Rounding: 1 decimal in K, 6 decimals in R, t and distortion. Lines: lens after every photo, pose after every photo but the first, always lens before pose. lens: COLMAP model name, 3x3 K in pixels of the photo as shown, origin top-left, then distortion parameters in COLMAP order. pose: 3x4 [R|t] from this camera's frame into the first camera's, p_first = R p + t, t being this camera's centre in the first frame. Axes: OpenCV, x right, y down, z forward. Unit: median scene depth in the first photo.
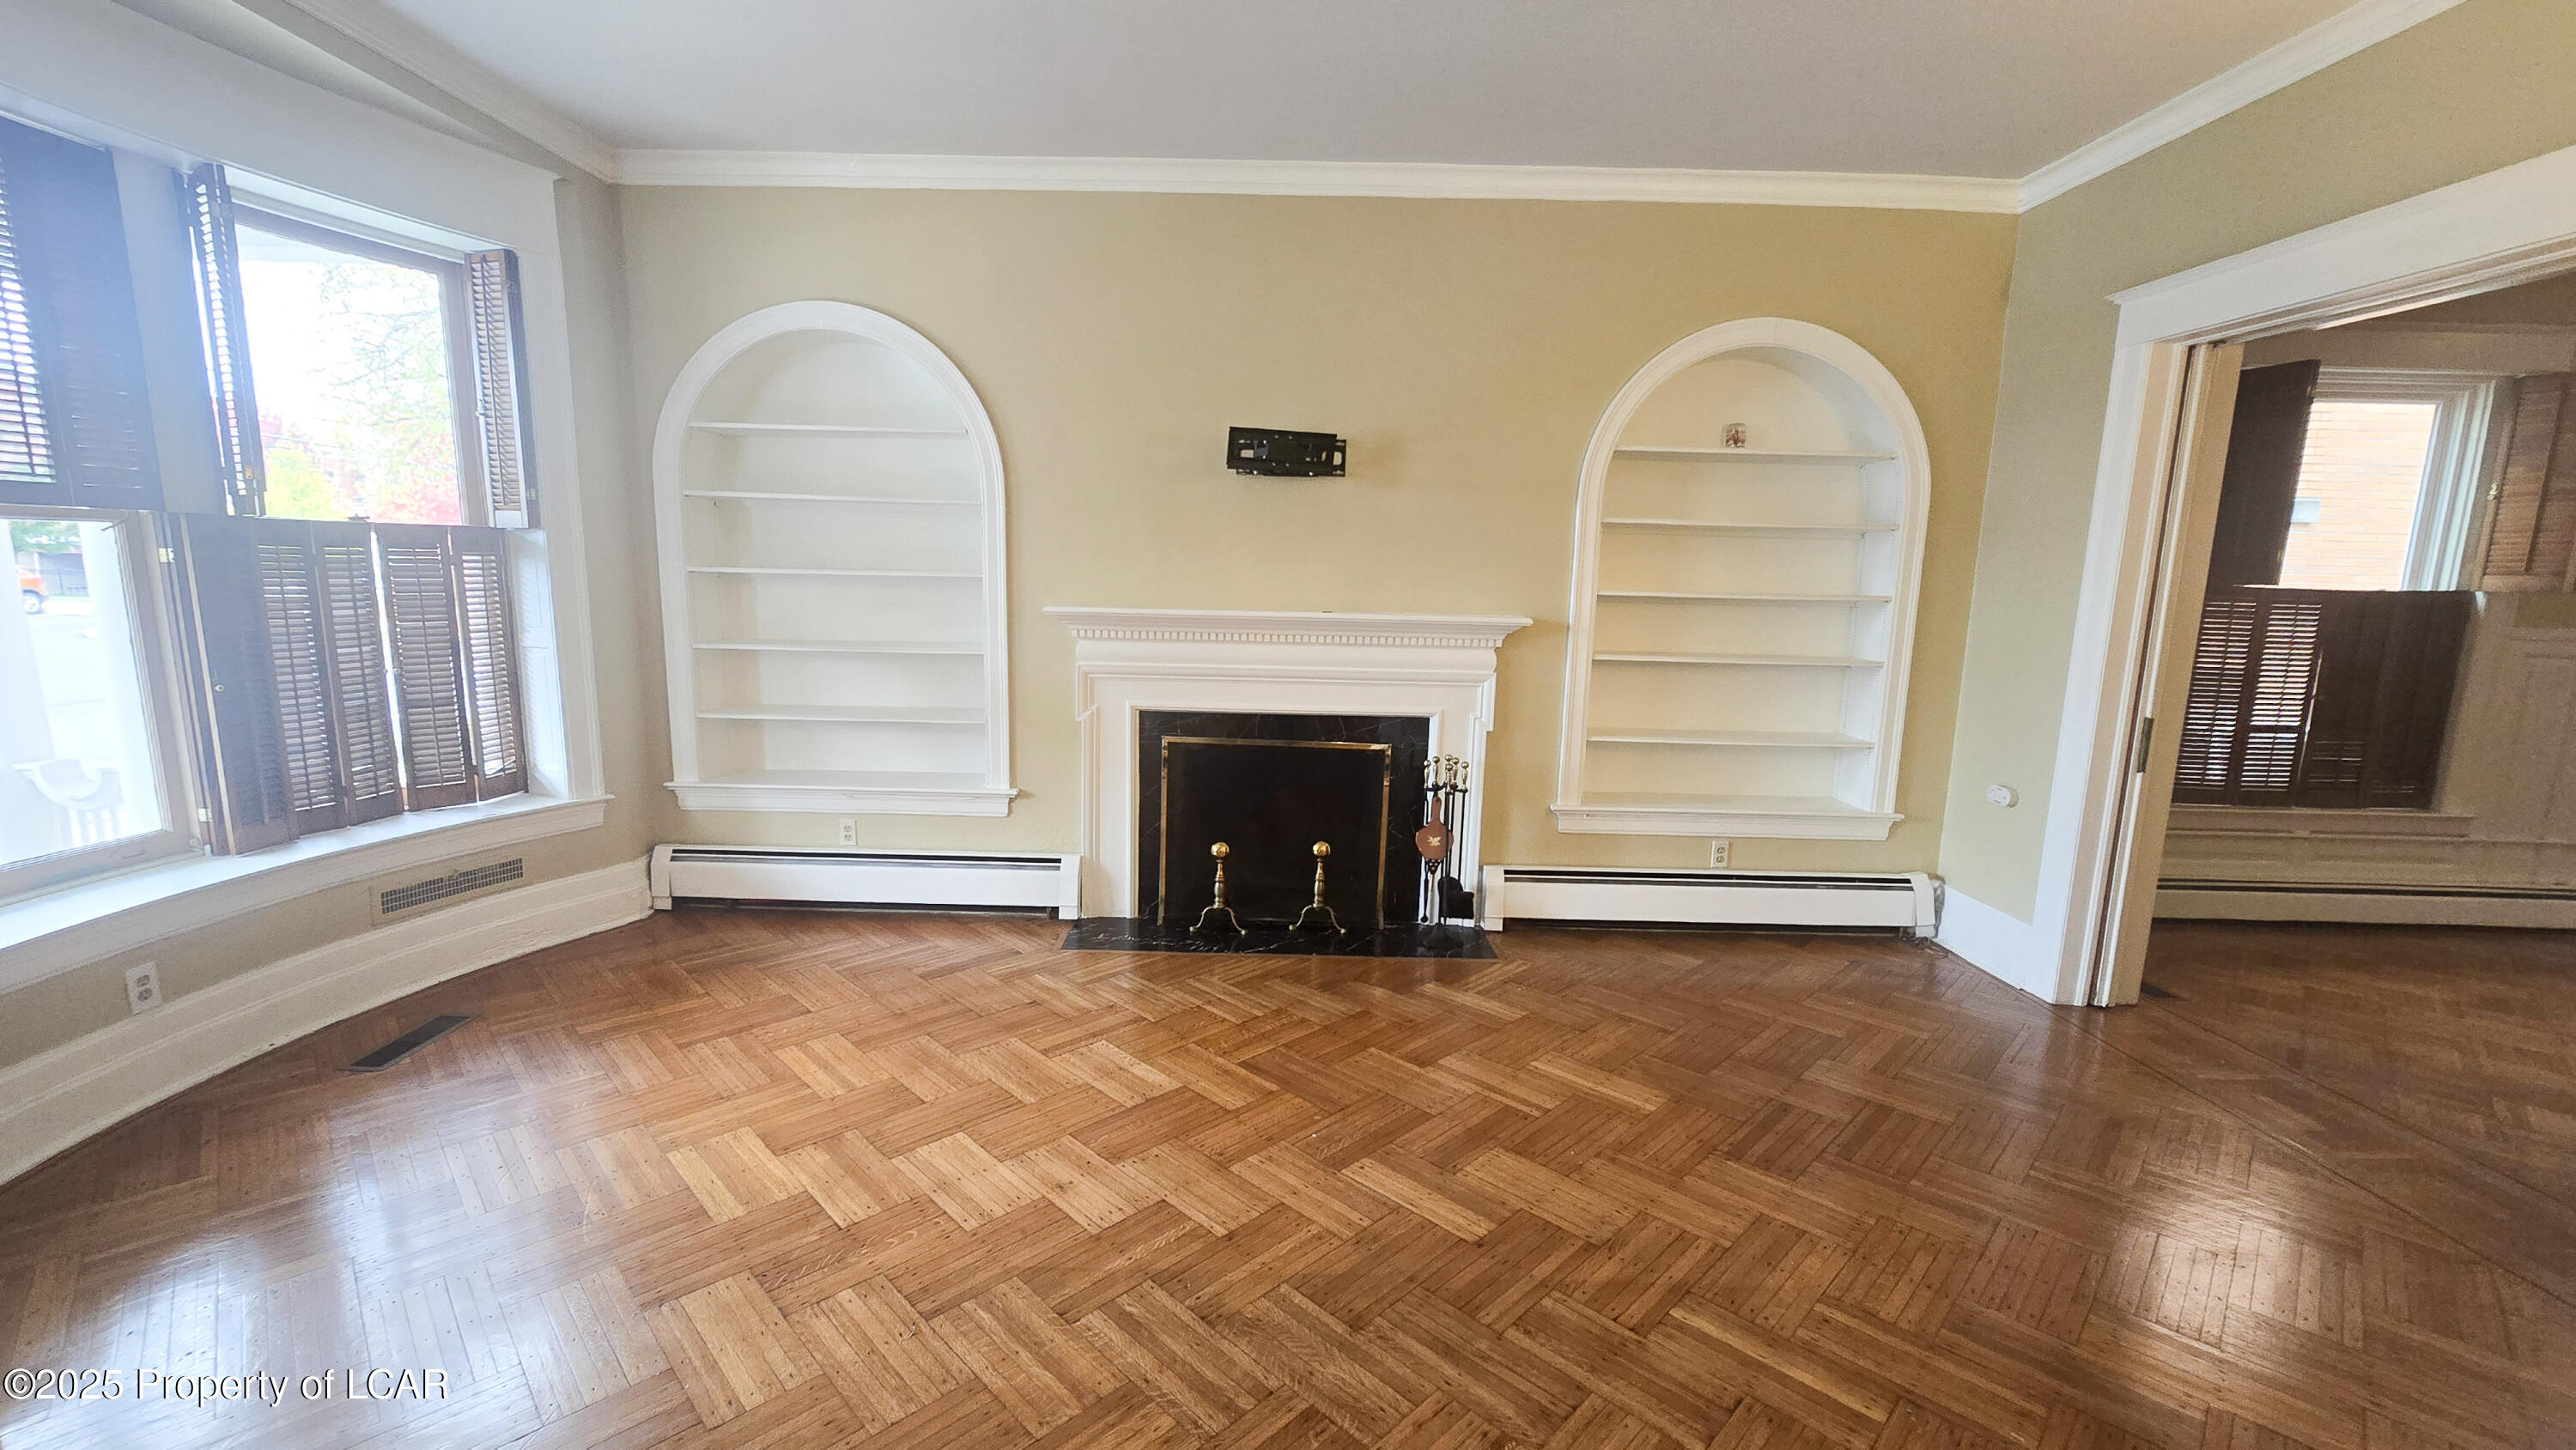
lens RADIAL K [[1030.3, 0, 1293.9], [0, 1030.3, 726.8], [0, 0, 1]] dist [0.000633, 0.000505]
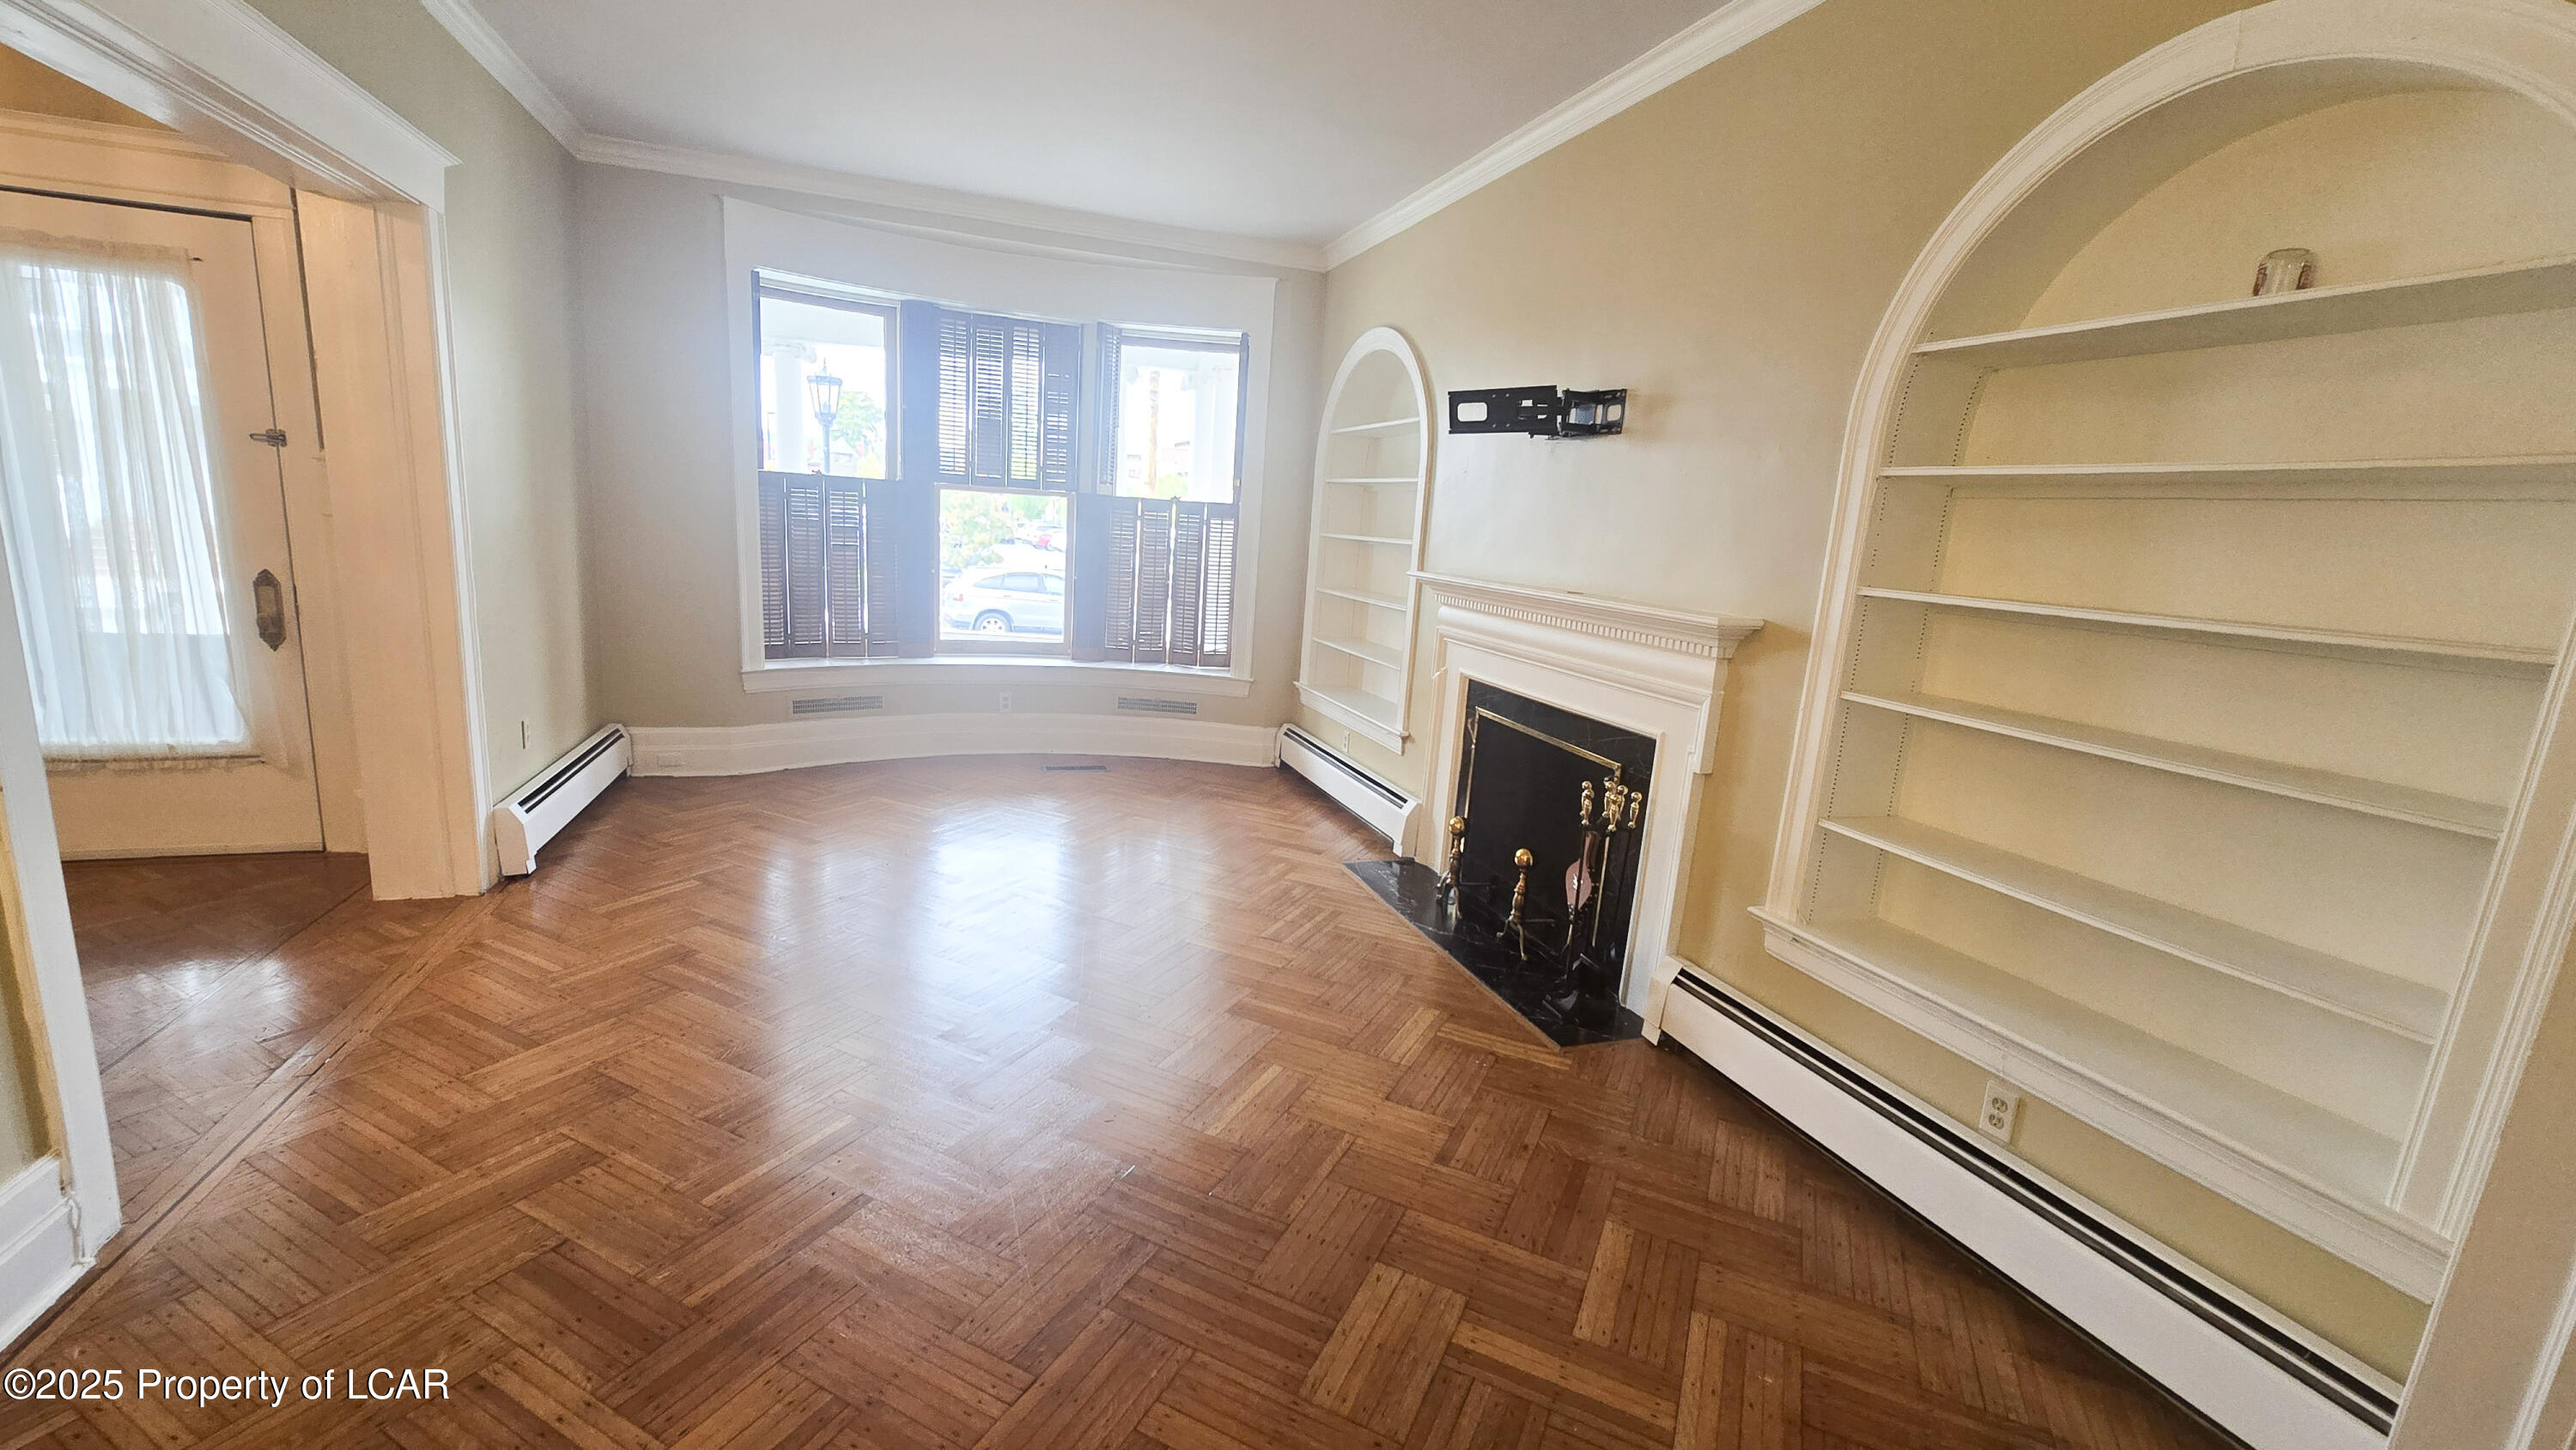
lens RADIAL K [[1030.3, 0, 1276.0], [0, 1030.3, 726.5], [0, 0, 1]] dist [0.000633, 0.000505]
pose [[0.345393, 0.184205, -0.920202, 0.748820], [-0.208534, 0.971097, 0.116121, -0.049674], [0.914996, 0.151786, 0.373823, 0.458412]]
